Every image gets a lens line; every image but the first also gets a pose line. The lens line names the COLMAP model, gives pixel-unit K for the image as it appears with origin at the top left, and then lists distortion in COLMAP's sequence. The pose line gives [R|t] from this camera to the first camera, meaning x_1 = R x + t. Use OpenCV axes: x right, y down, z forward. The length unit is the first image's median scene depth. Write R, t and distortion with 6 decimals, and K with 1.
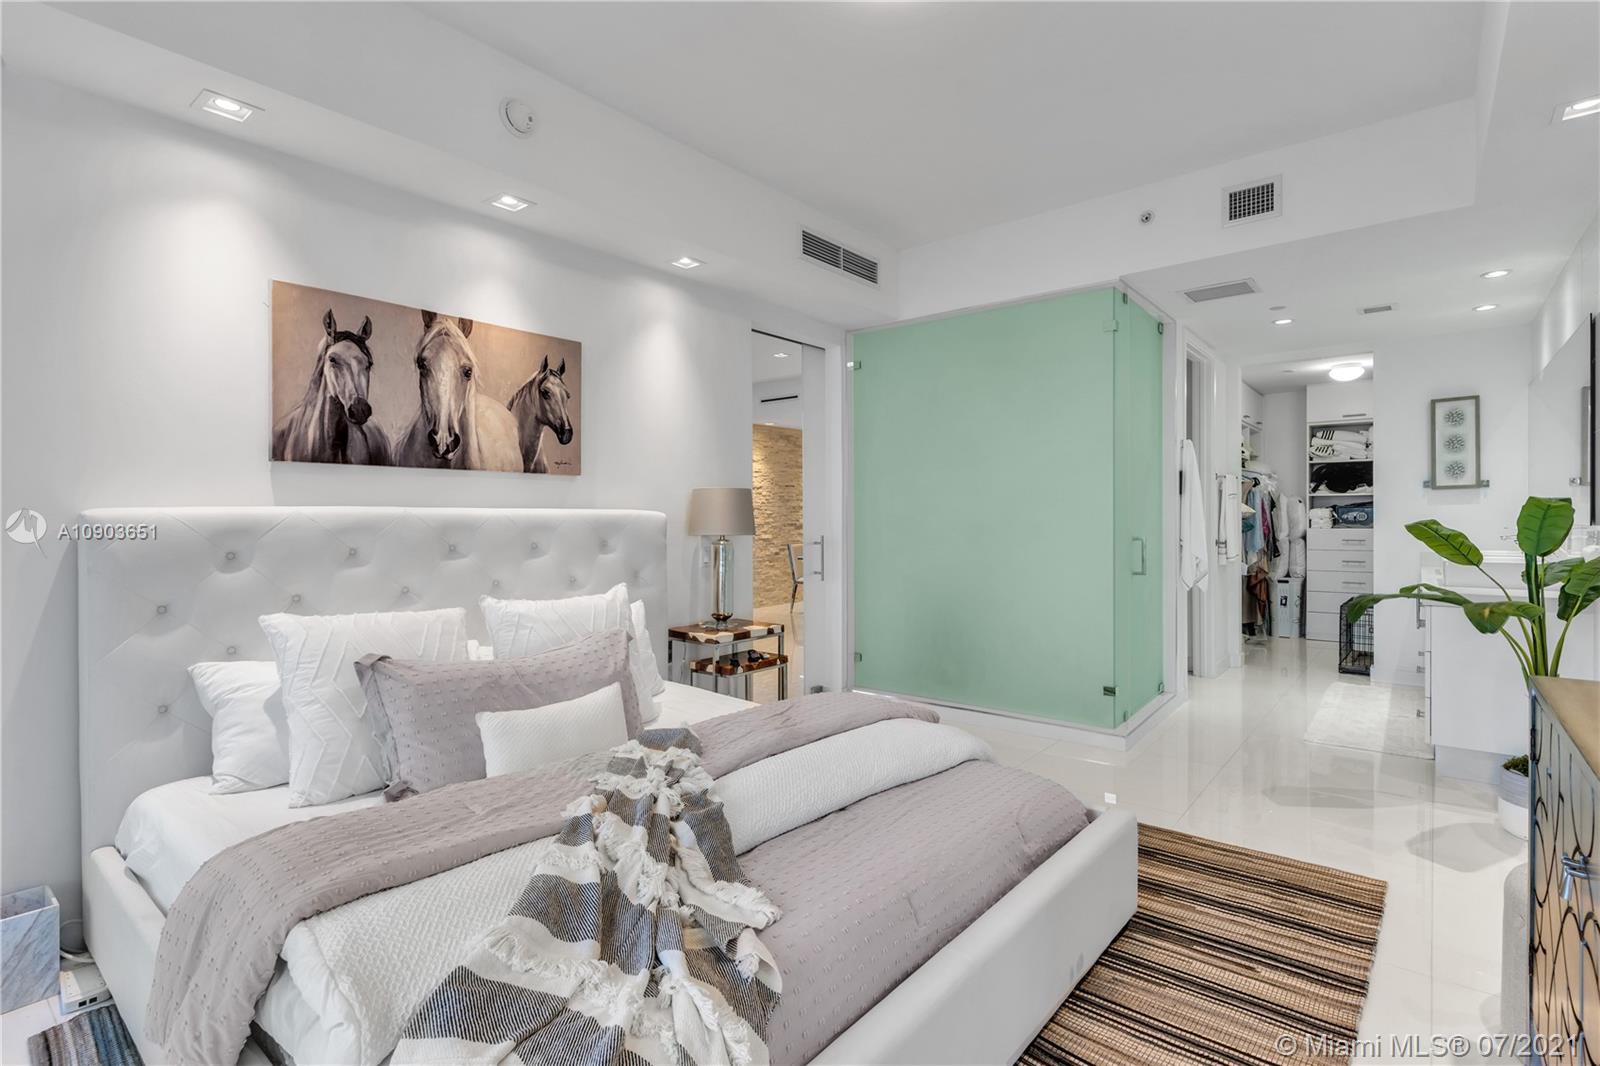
lens RADIAL K [[773.1, 0, 804.6], [0, 773.1, 527.8], [0, 0, 1]] dist [0.001876, 0.000933]
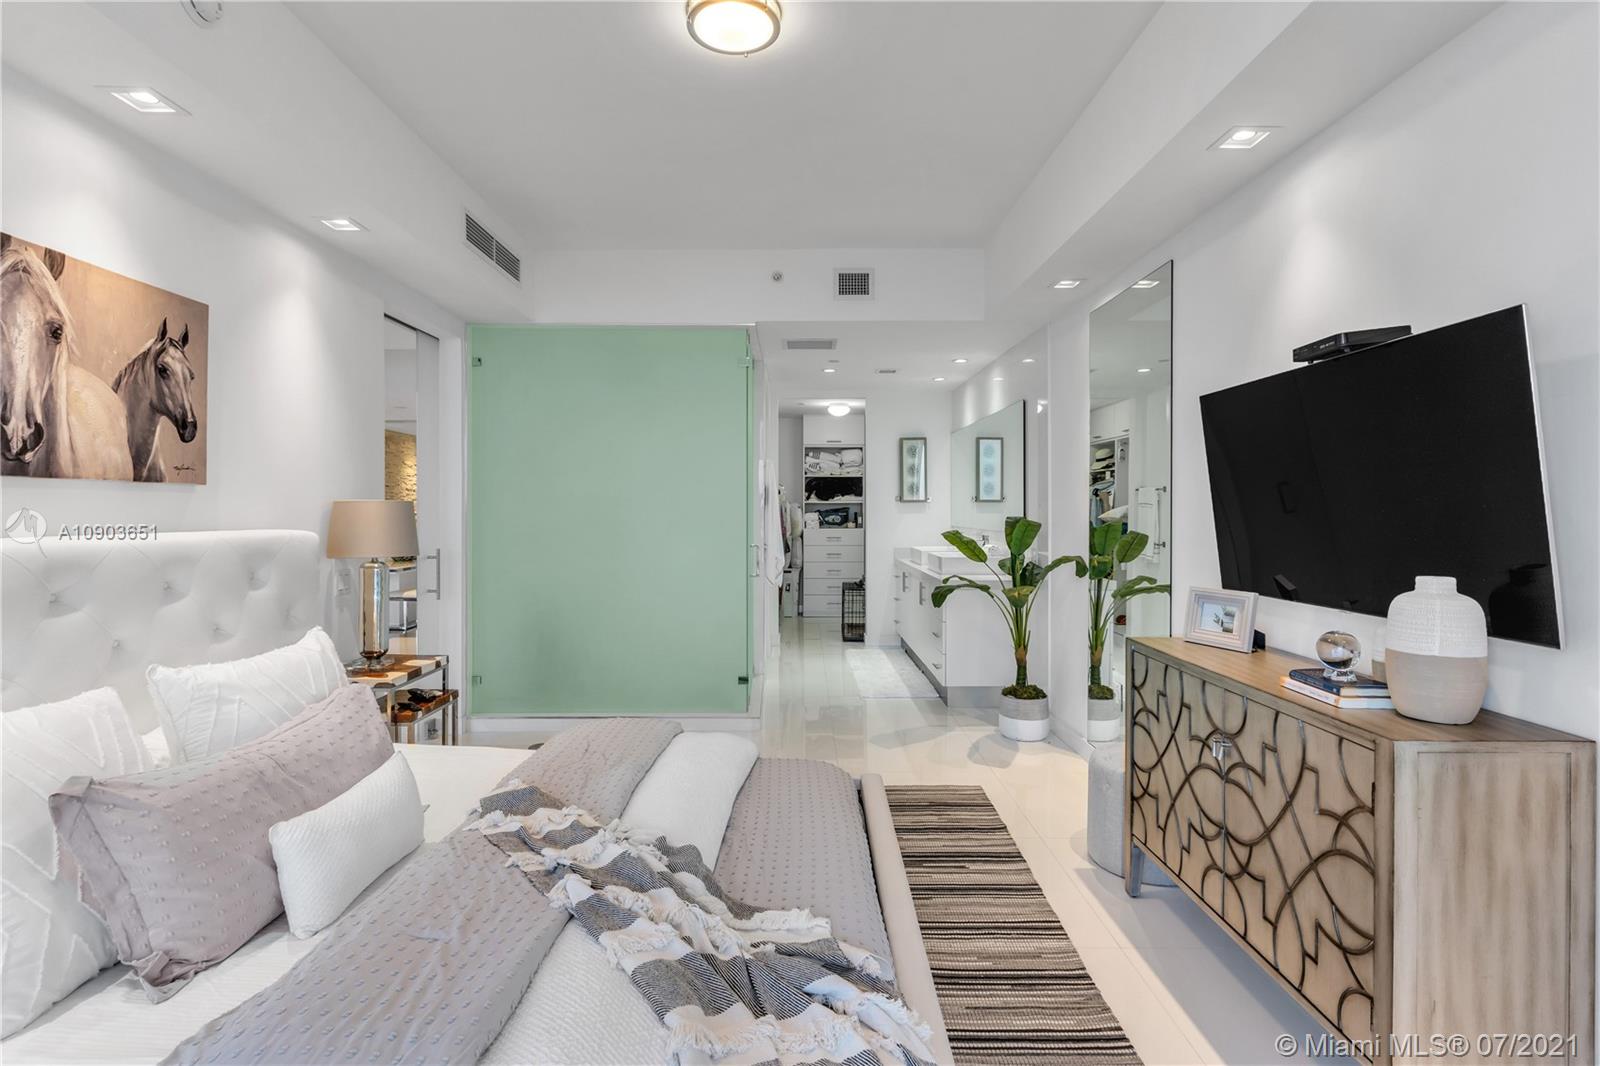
lens RADIAL K [[776.6, 0, 799.0], [0, 776.6, 516.2], [0, 0, 1]] dist [-0.000068, -0.000323]
pose [[0.771222, -0.001236, 0.636565, -0.345437], [0.003699, 0.999990, -0.002540, -0.035885], [-0.636556, 0.004314, 0.771219, 0.073571]]
